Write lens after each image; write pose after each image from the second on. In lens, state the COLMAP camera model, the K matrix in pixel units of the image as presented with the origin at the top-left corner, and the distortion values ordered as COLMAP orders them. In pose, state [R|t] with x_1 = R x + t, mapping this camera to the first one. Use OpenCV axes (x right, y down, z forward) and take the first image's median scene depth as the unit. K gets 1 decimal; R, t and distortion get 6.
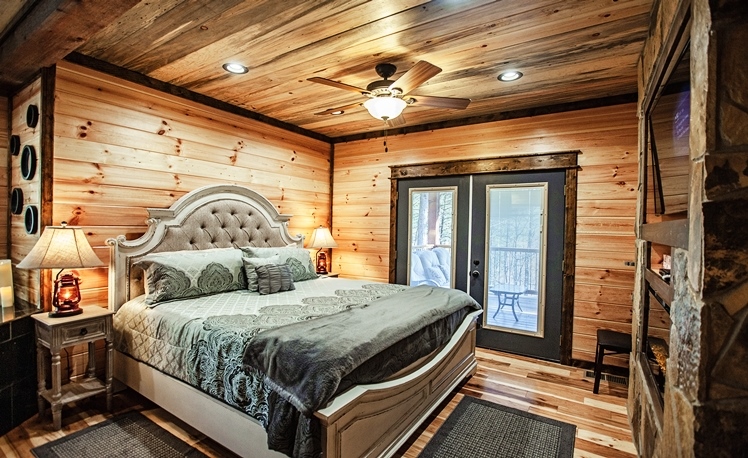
lens RADIAL K [[331.4, 0, 374.0], [0, 331.4, 229.0], [0, 0, 1]] dist [-0.058784, 0.018345]
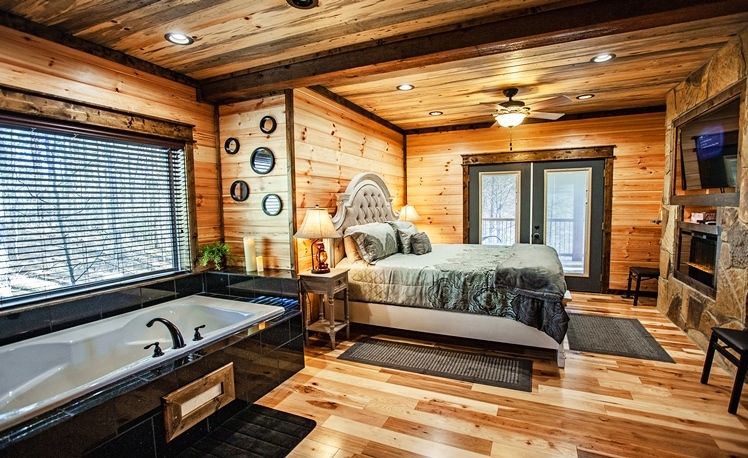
lens RADIAL K [[331.4, 0, 374.0], [0, 331.4, 229.0], [0, 0, 1]] dist [-0.058784, 0.018345]
pose [[0.991533, -0.042245, 0.122793, -0.614509], [0.034102, 0.997125, 0.067673, -0.005478], [-0.125299, -0.062912, 0.990122, -0.298476]]
